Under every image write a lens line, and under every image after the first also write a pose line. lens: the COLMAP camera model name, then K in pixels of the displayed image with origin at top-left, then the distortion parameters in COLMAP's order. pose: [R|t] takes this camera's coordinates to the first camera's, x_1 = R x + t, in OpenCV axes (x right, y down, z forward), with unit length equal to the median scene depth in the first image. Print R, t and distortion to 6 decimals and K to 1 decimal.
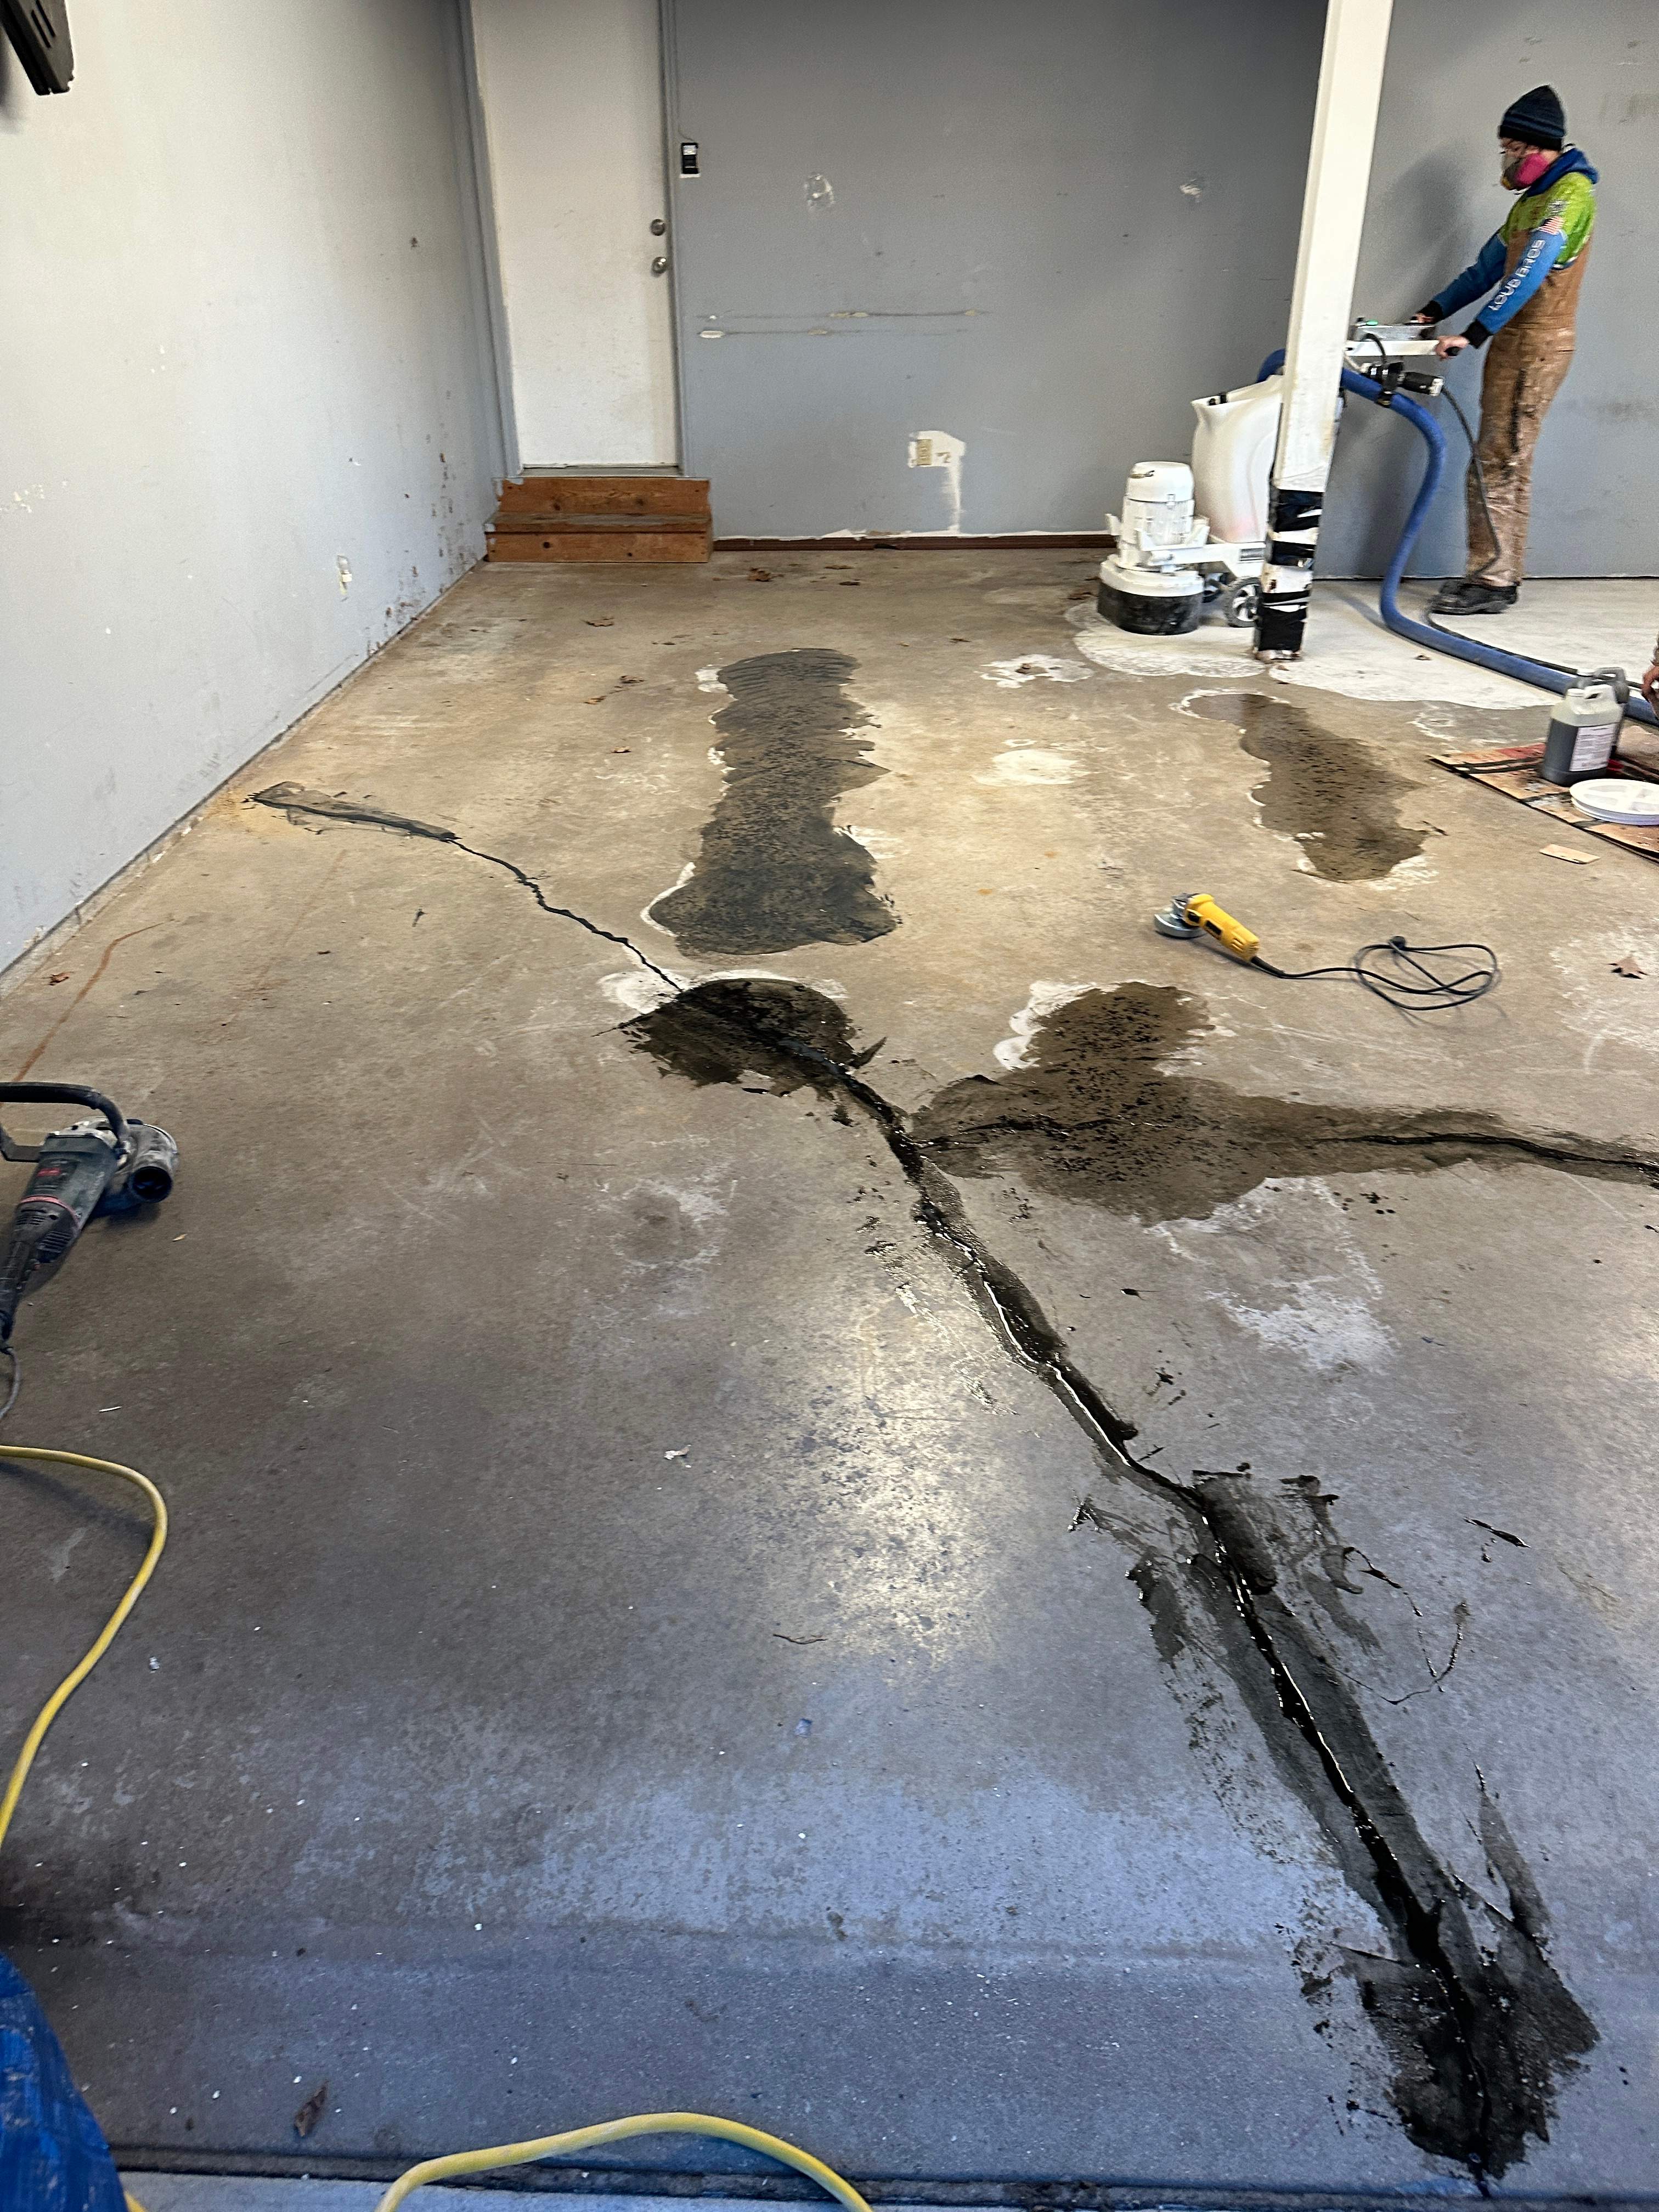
lens RADIAL K [[1547.3, 0, 811.6], [0, 1547.3, 1094.2], [0, 0, 1]] dist [0.039510, -0.047616]
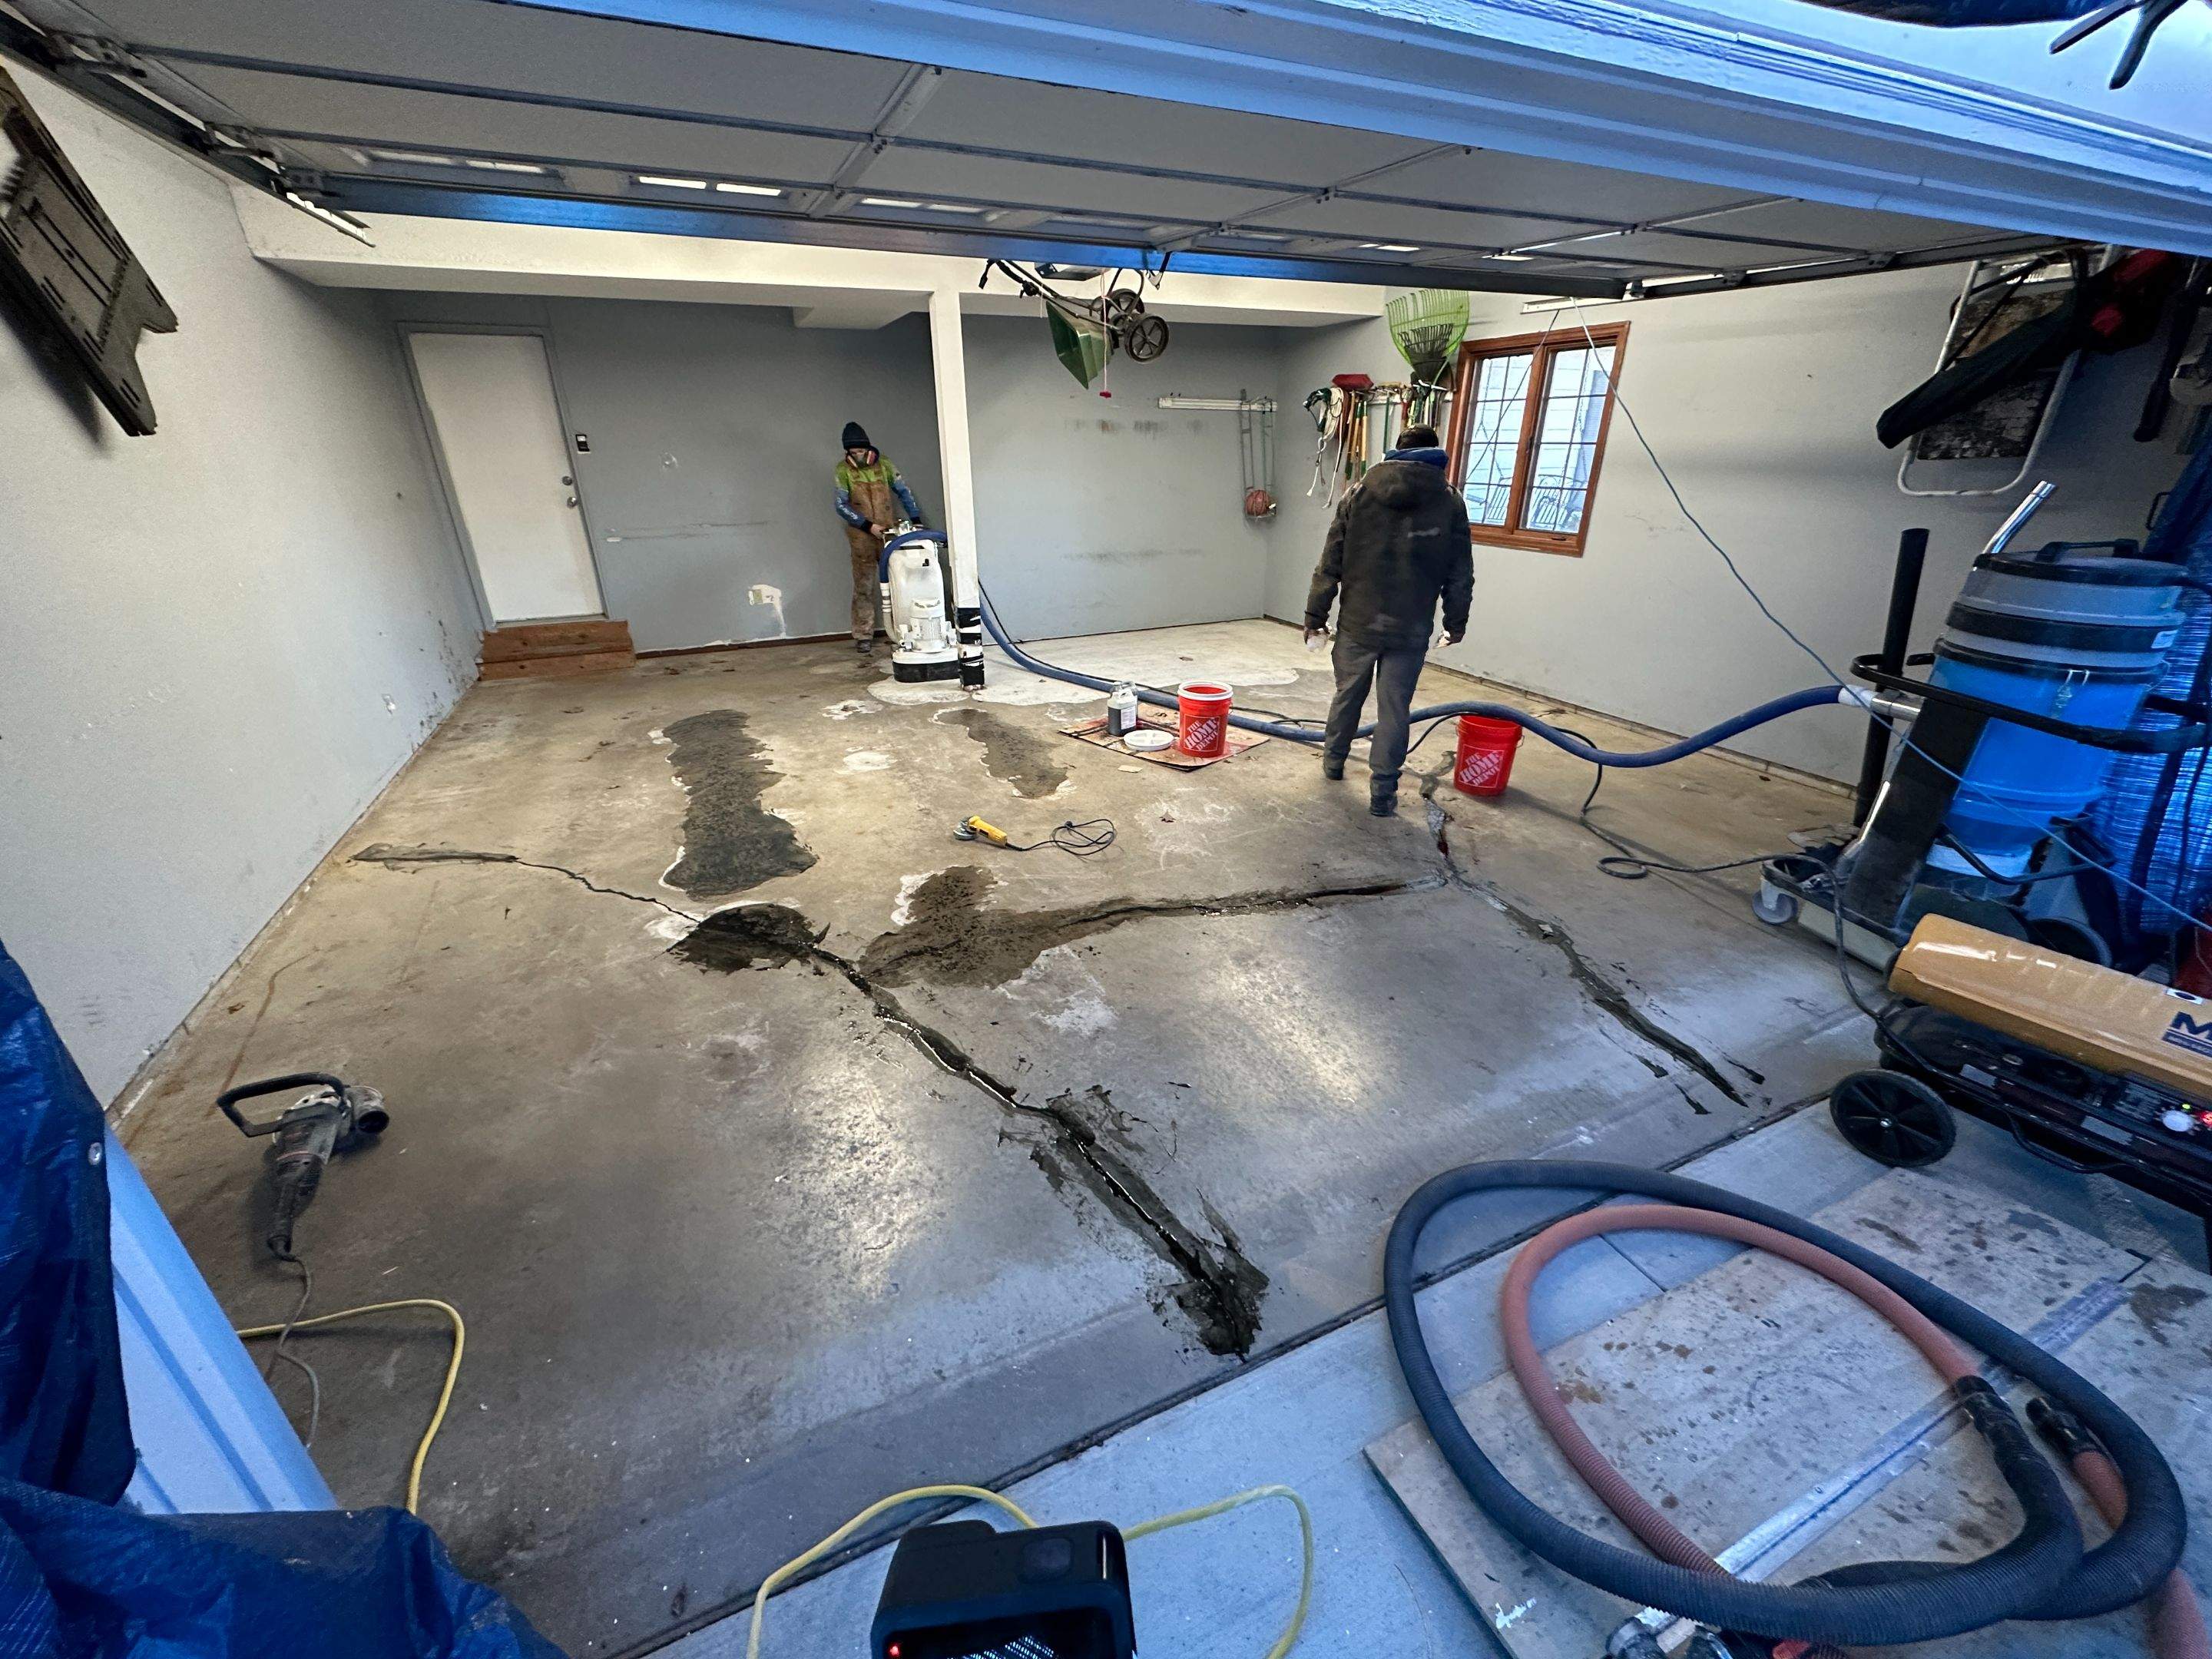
lens RADIAL K [[876.4, 0, 1105.0], [0, 876.4, 829.5], [0, 0, 1]] dist [-0.000729, 0.000340]
pose [[0.897007, -0.176359, 0.405310, -0.056167], [0.216471, 0.974742, -0.054949, -0.016186], [-0.385382, 0.137027, 0.912526, -0.086361]]
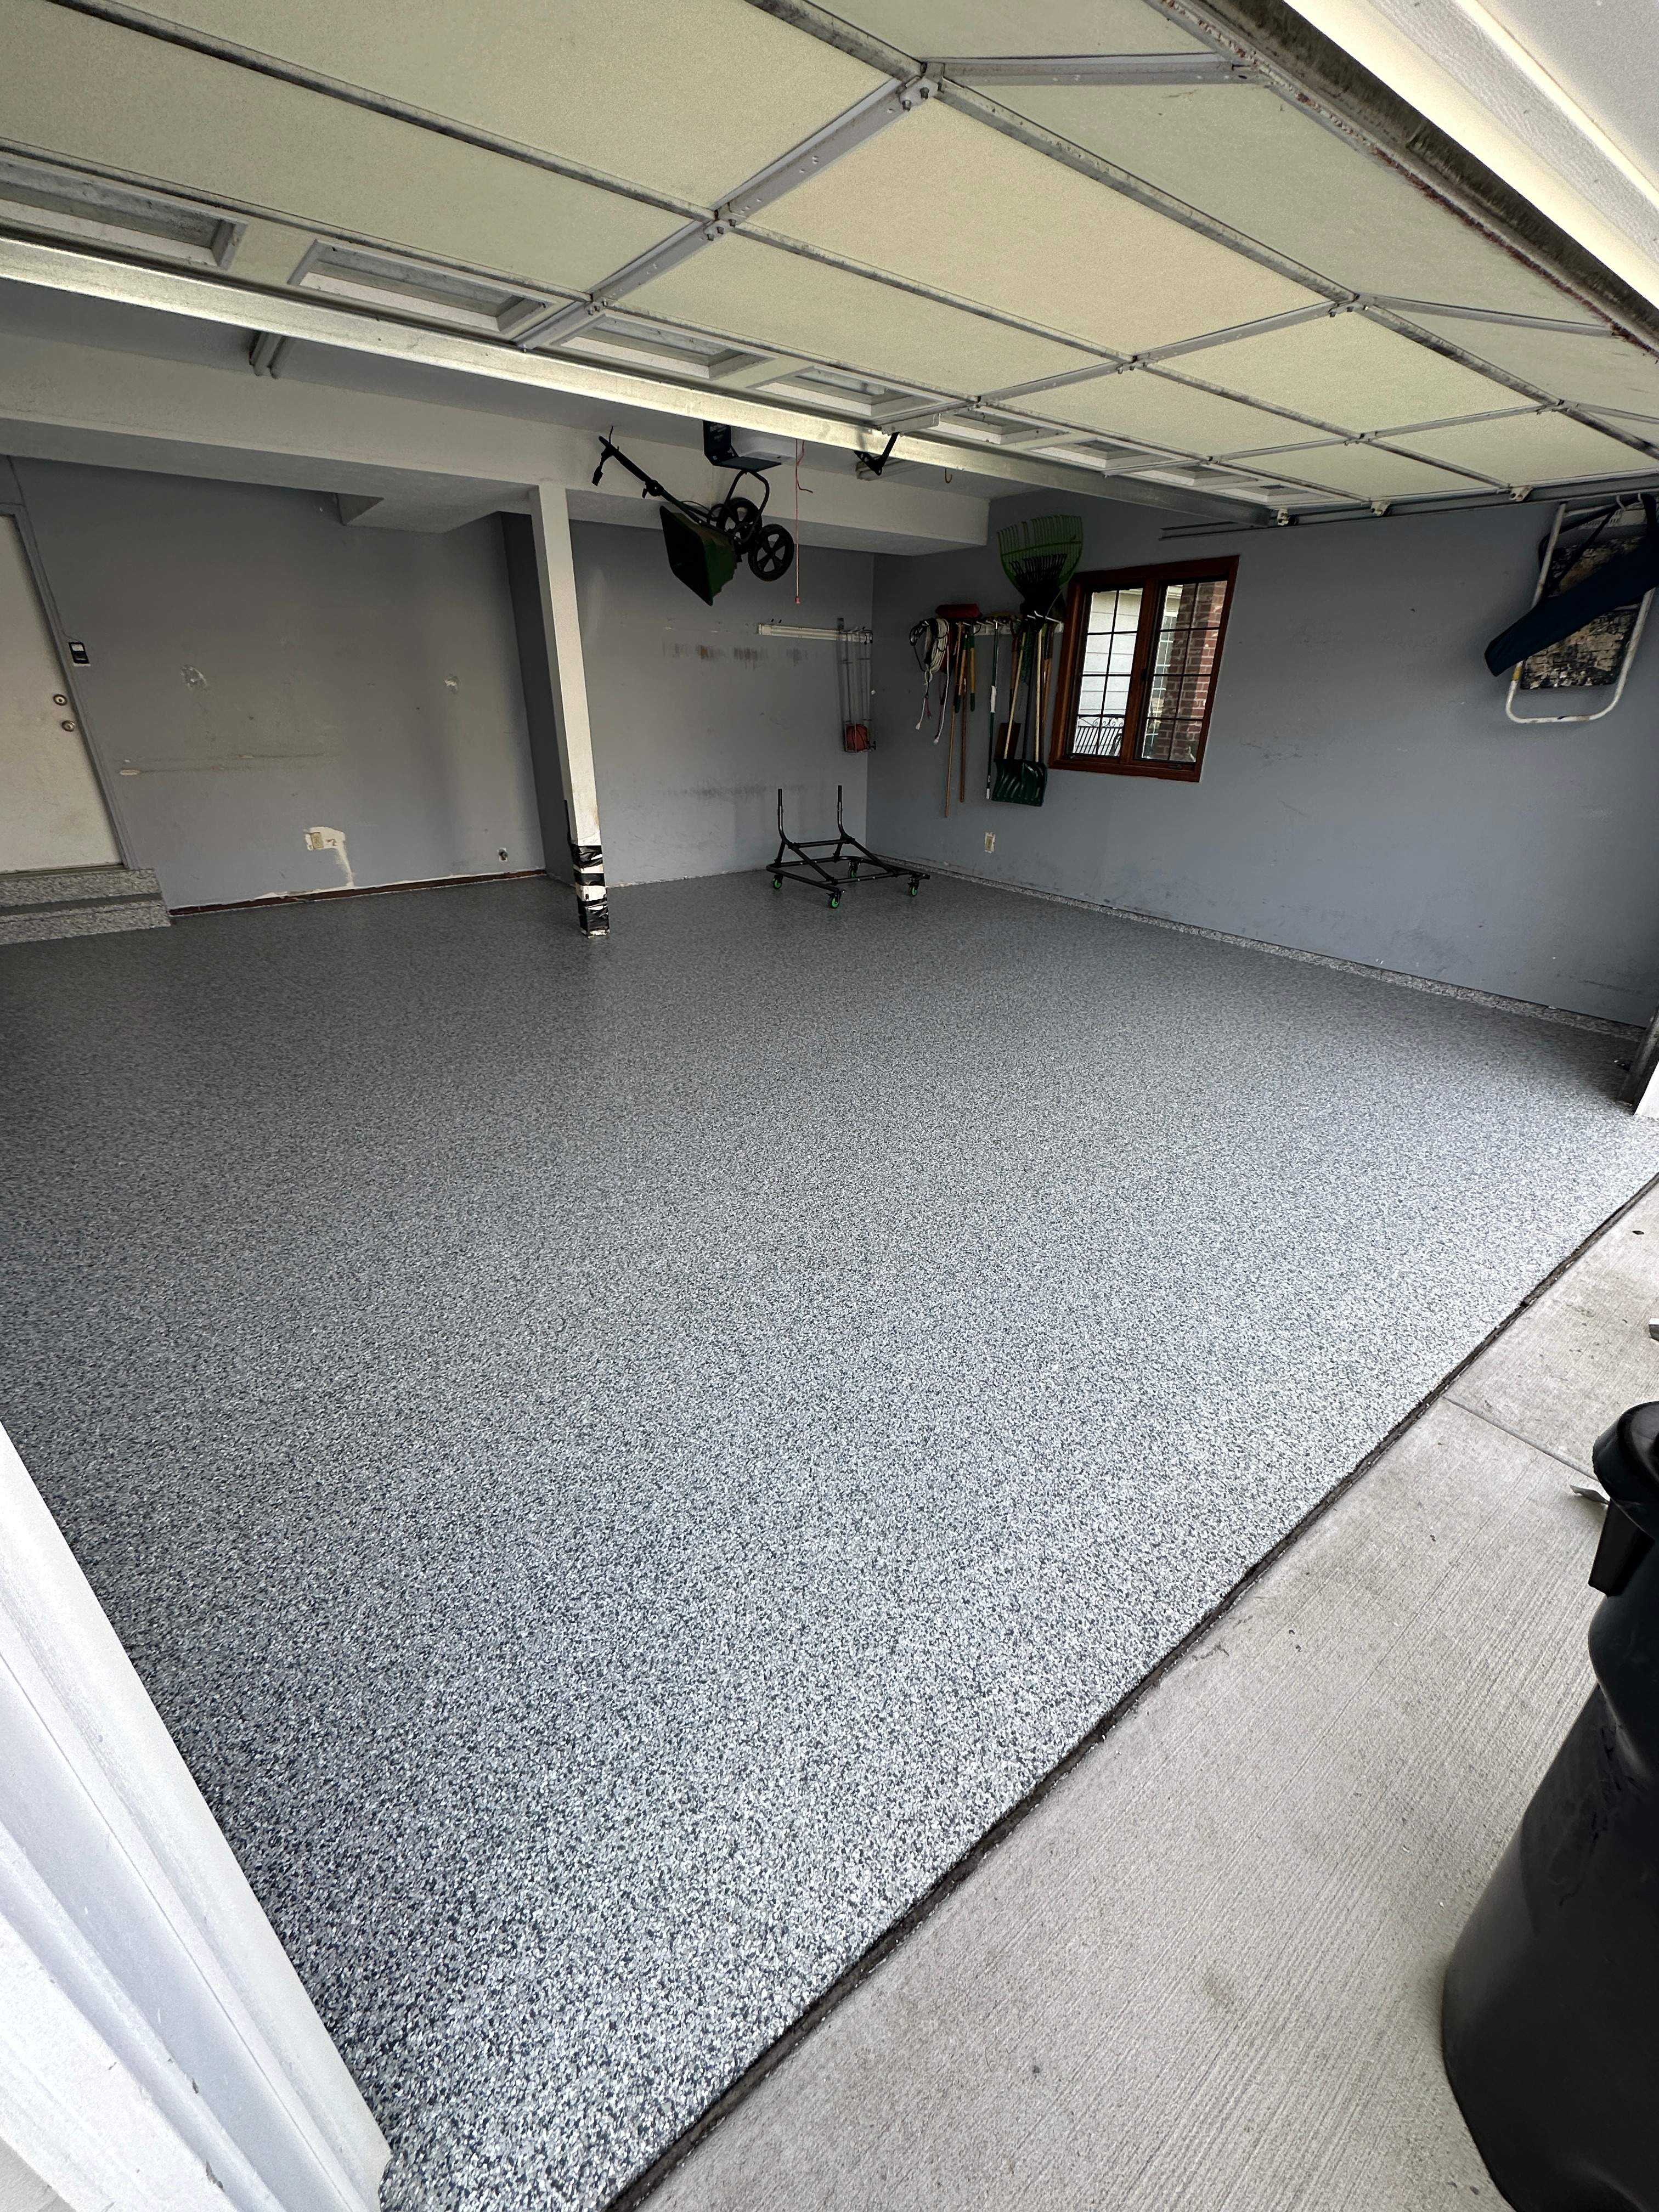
lens RADIAL K [[877.5, 0, 826.7], [0, 877.5, 1106.6], [0, 0, 1]] dist [-0.003406, 0.000500]
pose [[0.780175, -0.251953, 0.572579, -0.211857], [0.292071, 0.956126, 0.022761, -0.058252], [-0.553192, 0.149476, 0.819534, 0.078642]]
